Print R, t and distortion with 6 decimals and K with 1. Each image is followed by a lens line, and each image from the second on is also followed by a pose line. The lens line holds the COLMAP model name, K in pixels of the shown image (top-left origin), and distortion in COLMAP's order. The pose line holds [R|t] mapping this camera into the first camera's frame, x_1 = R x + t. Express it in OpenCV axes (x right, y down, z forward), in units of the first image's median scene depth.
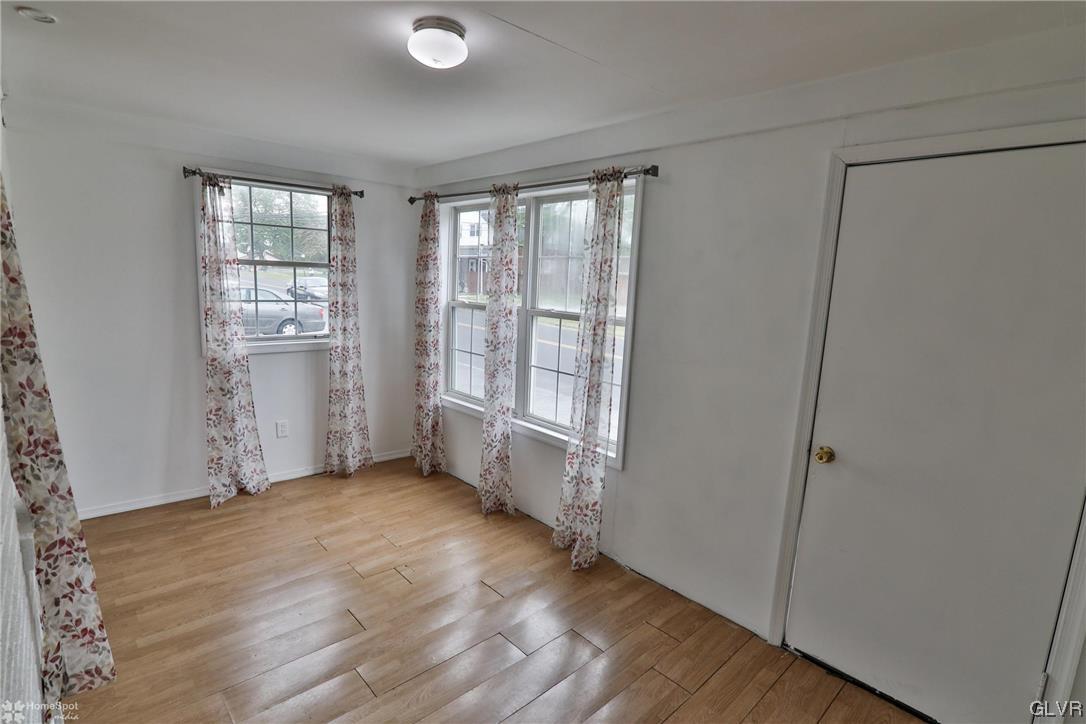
lens RADIAL K [[530.6, 0, 543.0], [0, 530.6, 362.0], [0, 0, 1]] dist [-0.016885, 0.000569]
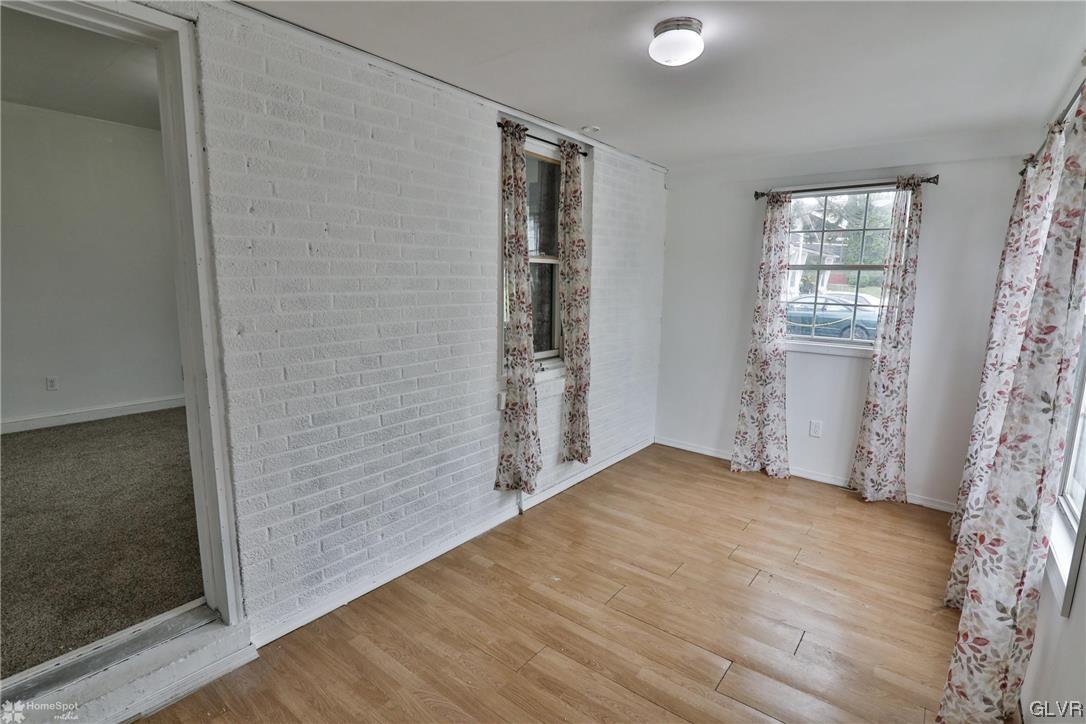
lens RADIAL K [[530.6, 0, 543.0], [0, 530.6, 362.0], [0, 0, 1]] dist [-0.016885, 0.000569]
pose [[0.160281, 0.110188, -0.980902, 0.442837], [-0.168829, 0.982166, 0.082743, 0.004556], [0.972526, 0.152342, 0.176025, 0.312084]]
